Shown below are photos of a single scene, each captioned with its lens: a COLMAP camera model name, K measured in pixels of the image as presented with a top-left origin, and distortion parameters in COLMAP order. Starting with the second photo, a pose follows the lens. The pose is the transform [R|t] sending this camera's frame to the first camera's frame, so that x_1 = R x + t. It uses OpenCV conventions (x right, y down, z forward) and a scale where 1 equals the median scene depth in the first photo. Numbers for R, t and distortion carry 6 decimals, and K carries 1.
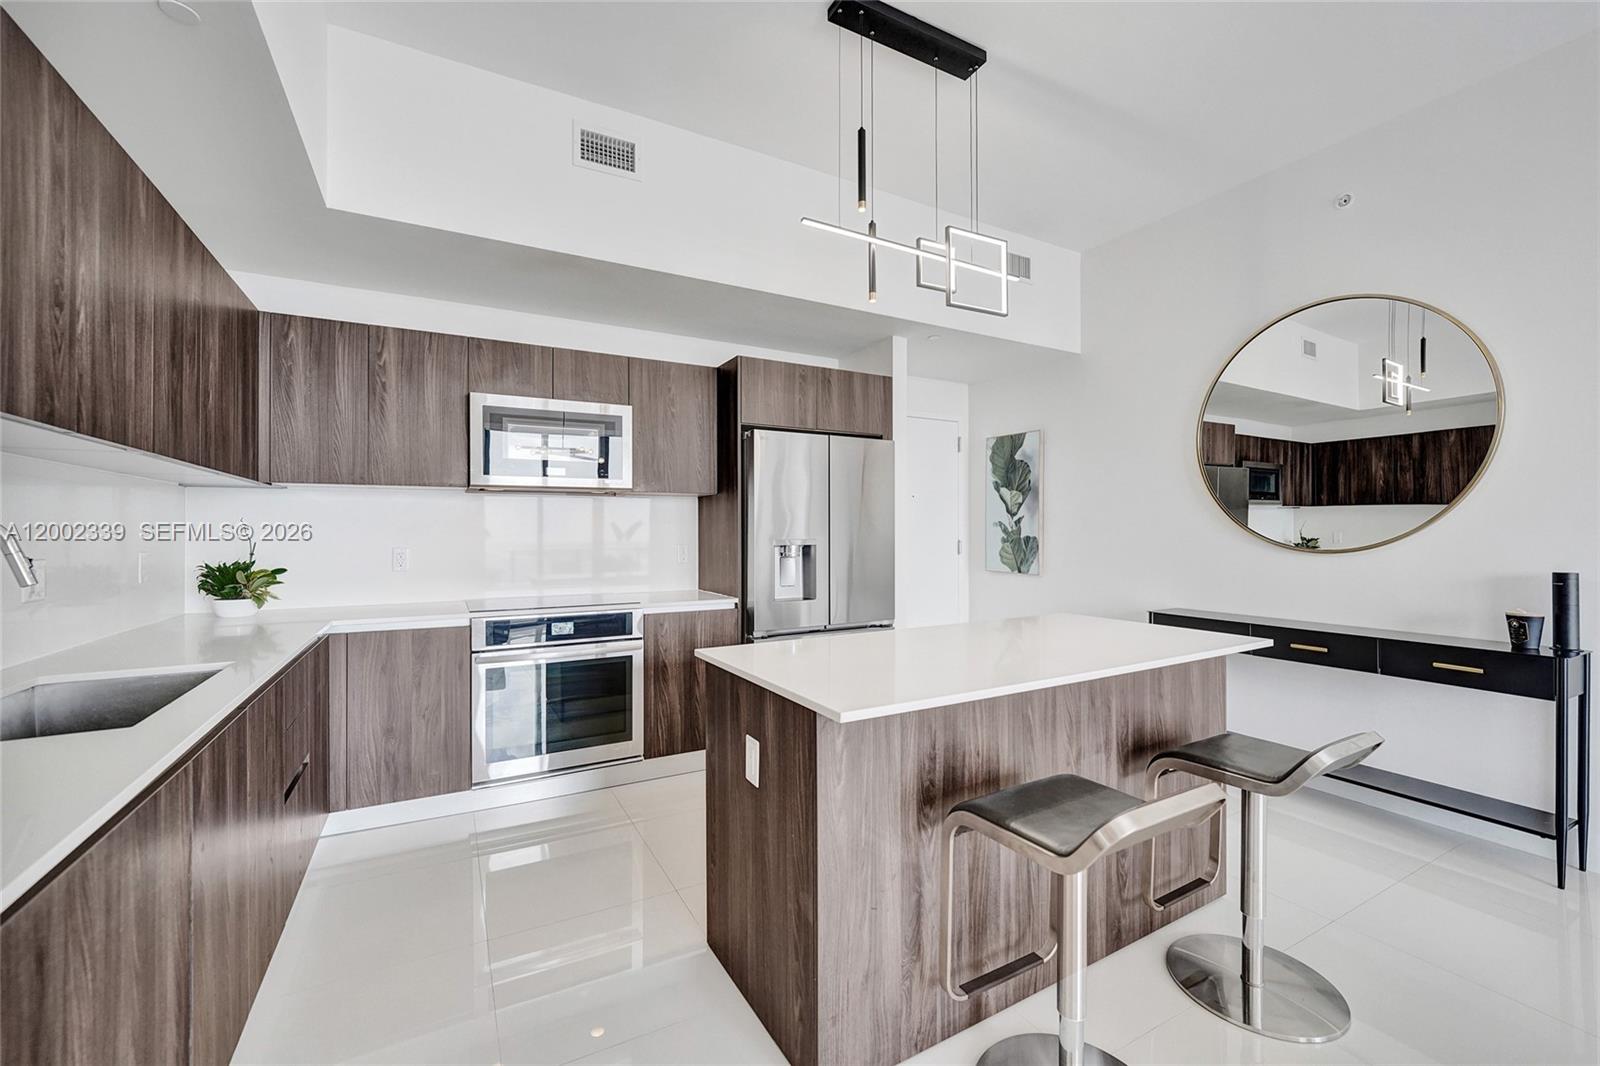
lens RADIAL K [[655.7, 0, 802.3], [0, 655.7, 530.0], [0, 0, 1]] dist [-0.012684, 0.003282]
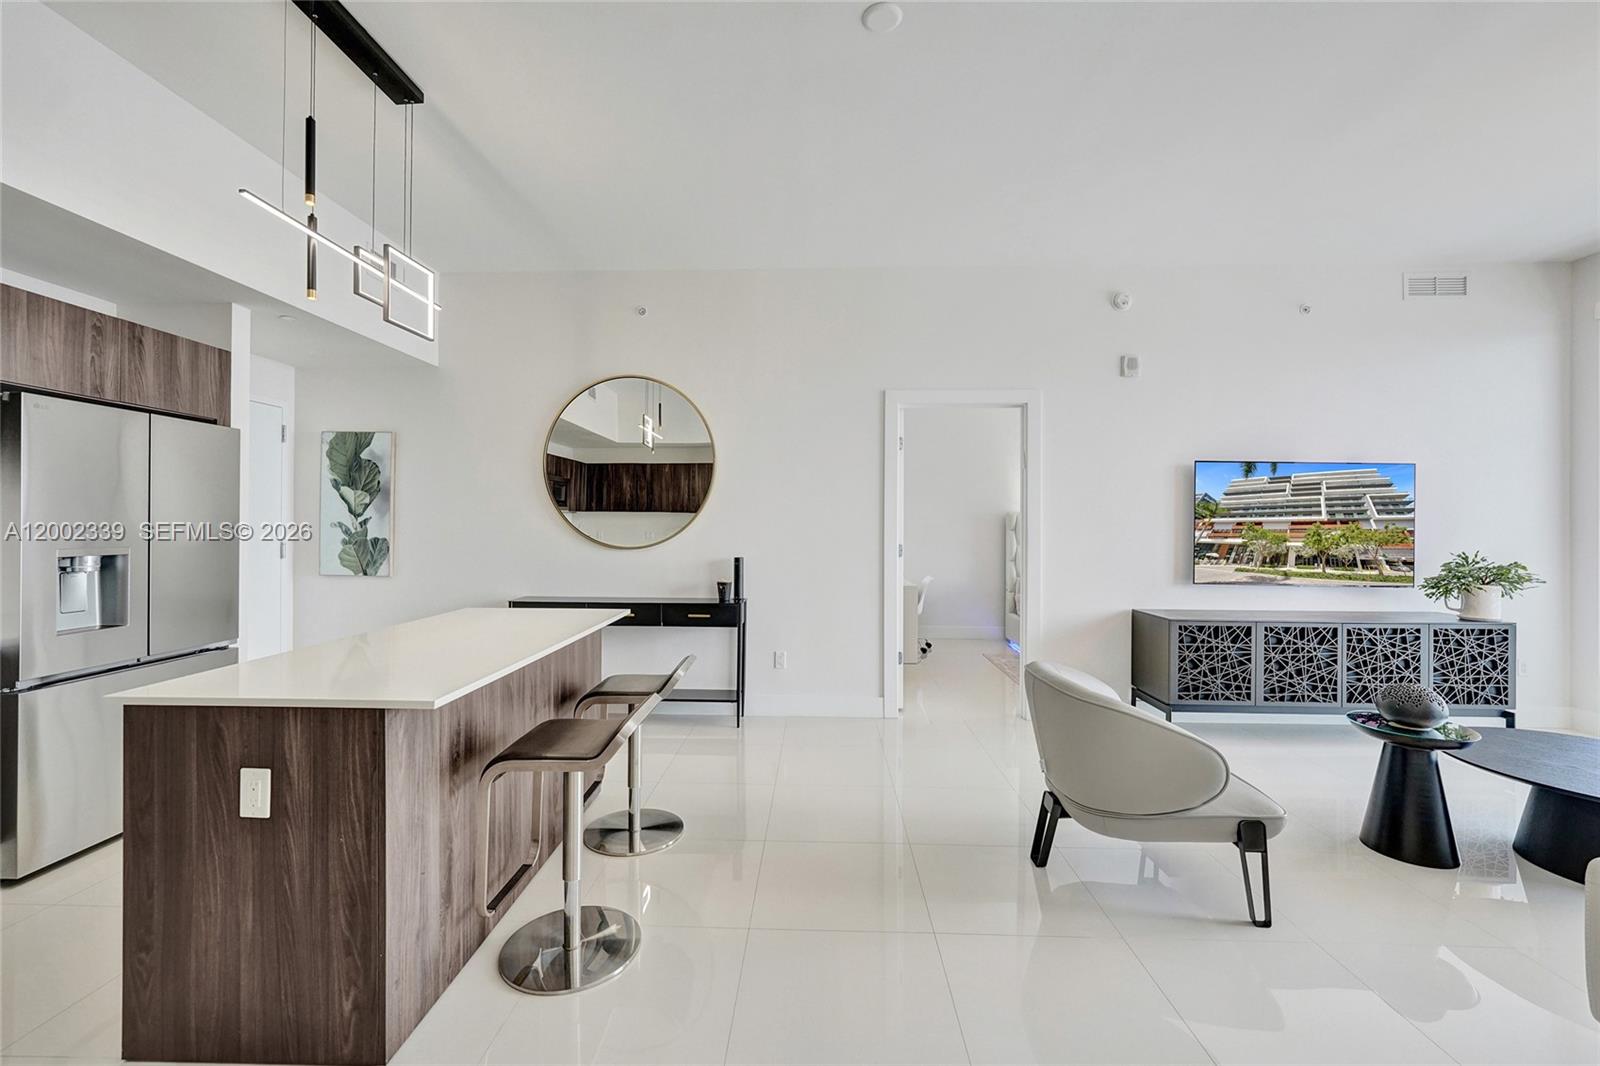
lens RADIAL K [[655.7, 0, 802.3], [0, 655.7, 530.0], [0, 0, 1]] dist [-0.012684, 0.003282]
pose [[0.505012, -0.000580, 0.863112, -0.288740], [-0.007316, 0.999961, 0.004953, -0.018754], [-0.863081, -0.008815, 0.504988, -0.079891]]
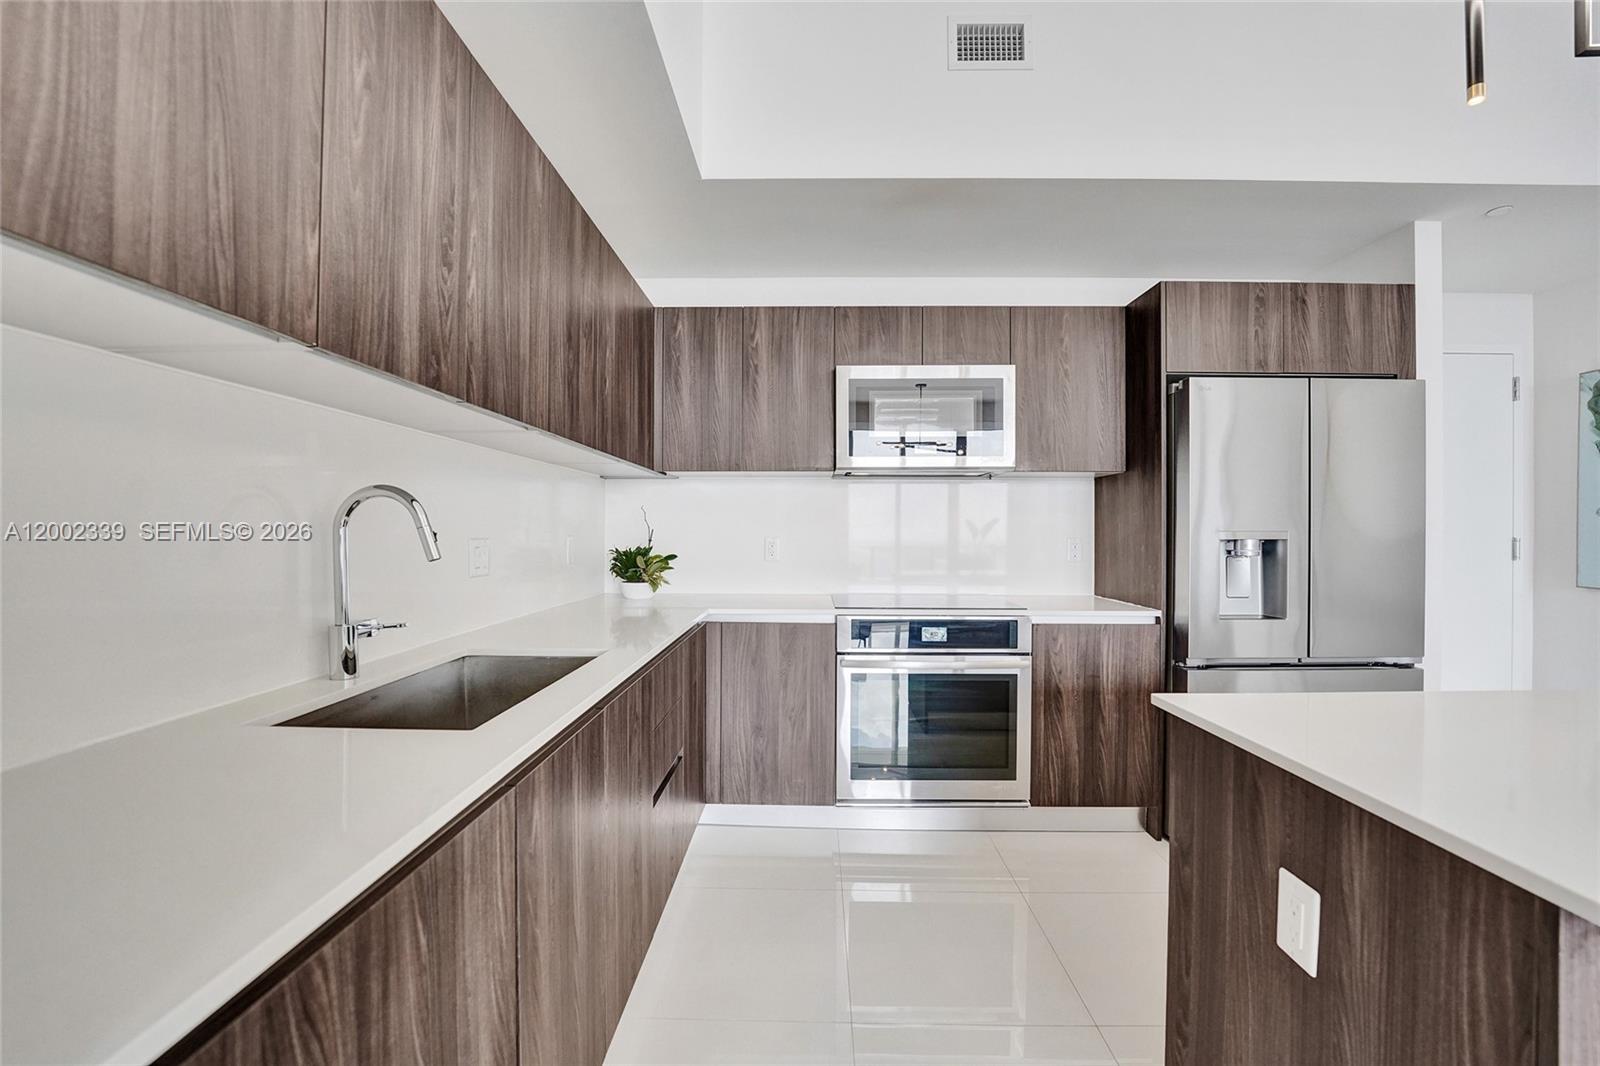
lens RADIAL K [[649.9, 0, 796.1], [0, 649.9, 529.8], [0, 0, 1]] dist [-0.040140, 0.007334]
pose [[0.861930, 0.004014, -0.507011, -0.103156], [-0.003997, 0.999991, 0.001122, 0.016948], [0.507012, 0.001059, 0.861939, 0.203174]]
